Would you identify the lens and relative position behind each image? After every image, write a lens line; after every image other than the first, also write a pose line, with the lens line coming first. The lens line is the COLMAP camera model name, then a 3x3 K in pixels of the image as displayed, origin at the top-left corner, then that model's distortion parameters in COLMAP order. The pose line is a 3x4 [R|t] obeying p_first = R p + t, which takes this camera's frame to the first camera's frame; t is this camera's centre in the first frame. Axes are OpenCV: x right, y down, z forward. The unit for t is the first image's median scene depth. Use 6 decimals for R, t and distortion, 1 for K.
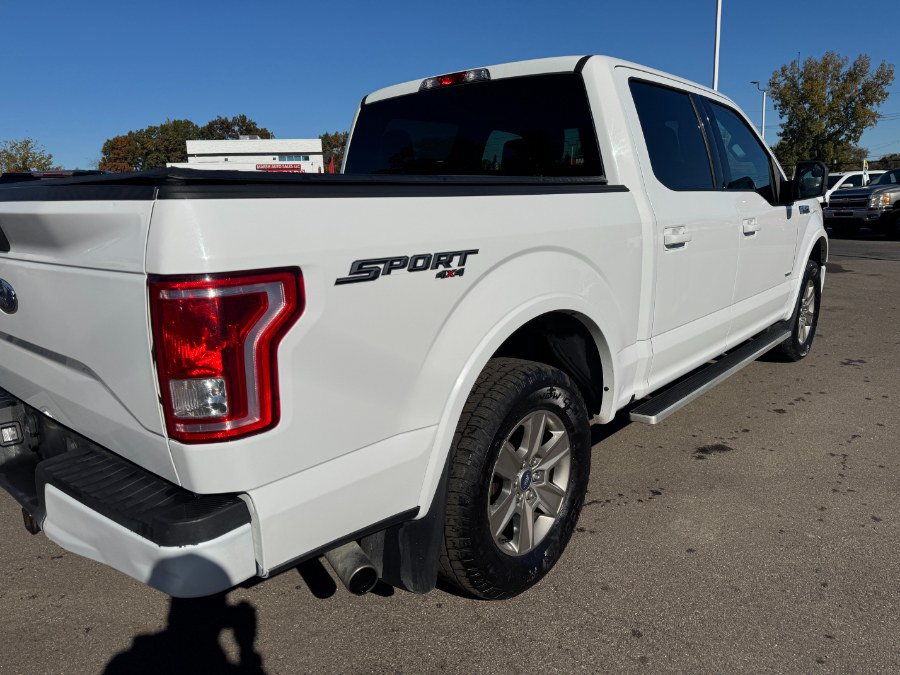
lens RADIAL K [[632.5, 0, 453.3], [0, 632.5, 334.9], [0, 0, 1]] dist [-0.004226, -0.003773]
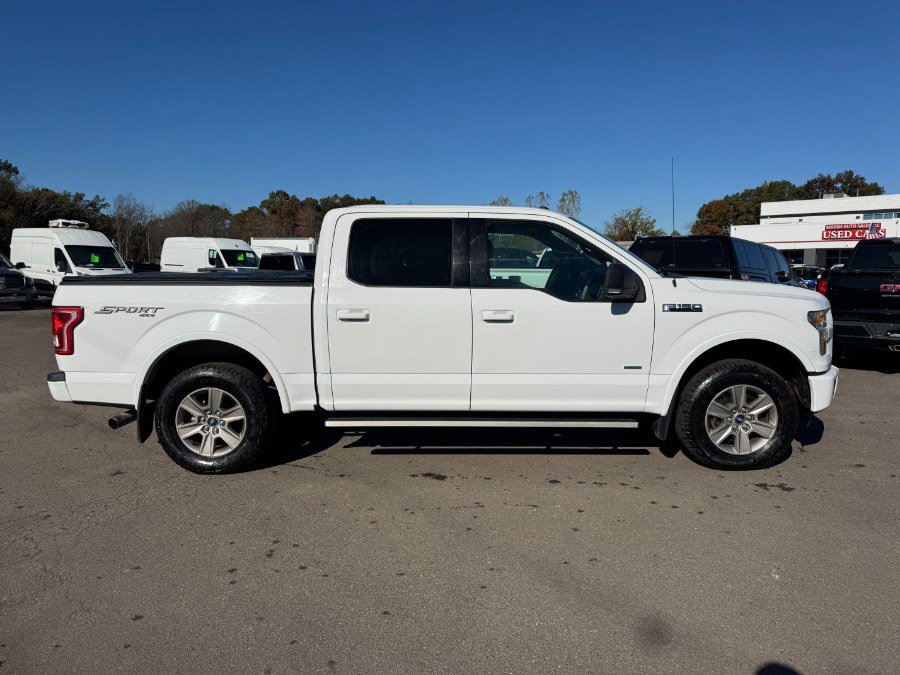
lens RADIAL K [[632.5, 0, 454.1], [0, 632.5, 338.6], [0, 0, 1]] dist [-0.004226, -0.003773]
pose [[0.653039, 0.106743, -0.749764, 1.471266], [-0.171148, 0.985206, -0.008806, -0.104195], [0.737732, 0.134071, 0.661647, 0.120297]]
